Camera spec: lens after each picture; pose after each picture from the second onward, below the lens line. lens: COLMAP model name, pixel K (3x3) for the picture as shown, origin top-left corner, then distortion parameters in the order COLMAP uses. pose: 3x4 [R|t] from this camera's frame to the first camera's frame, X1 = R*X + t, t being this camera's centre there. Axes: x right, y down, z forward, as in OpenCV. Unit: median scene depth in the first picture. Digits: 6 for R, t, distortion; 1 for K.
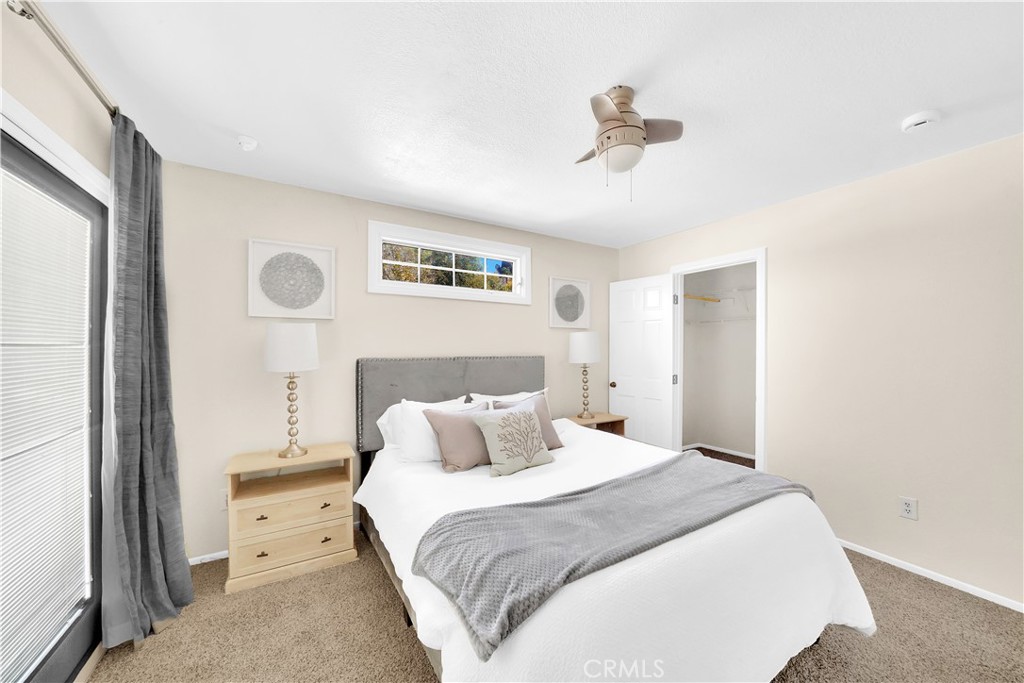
lens RADIAL K [[393.0, 0, 508.6], [0, 393.0, 345.4], [0, 0, 1]] dist [0.000456, 0.000025]
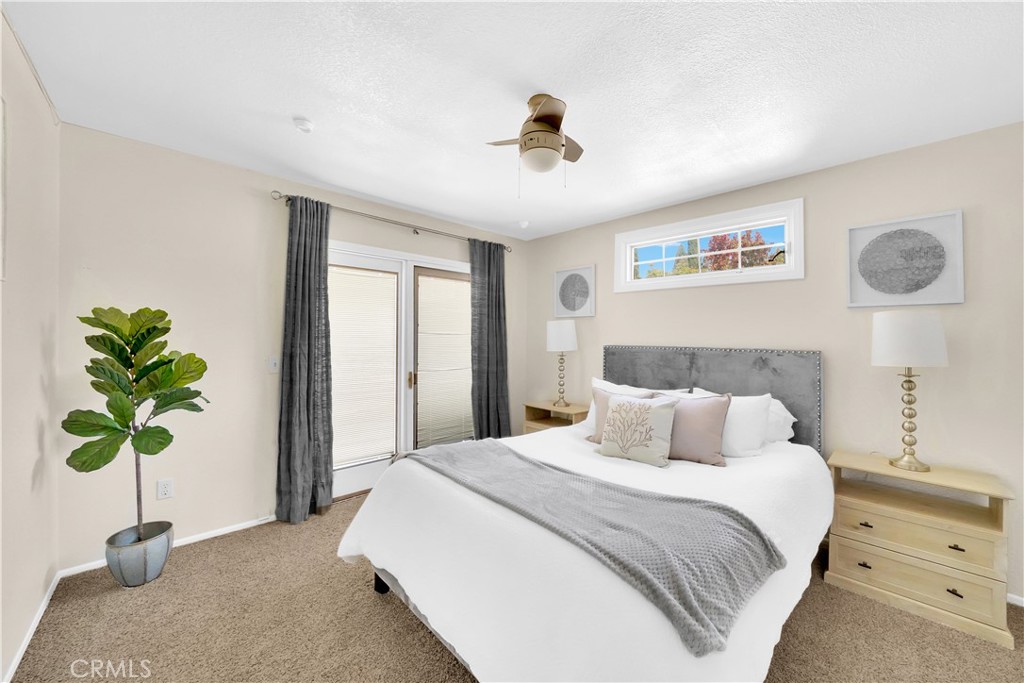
lens RADIAL K [[378.9, 0, 512.8], [0, 378.9, 346.3], [0, 0, 1]] dist [-0.018415, 0.000004]
pose [[0.195875, 0.028328, -0.980220, 0.718462], [-0.002302, 0.999593, 0.028428, 0.001412], [0.980626, -0.003312, 0.195861, 0.414073]]
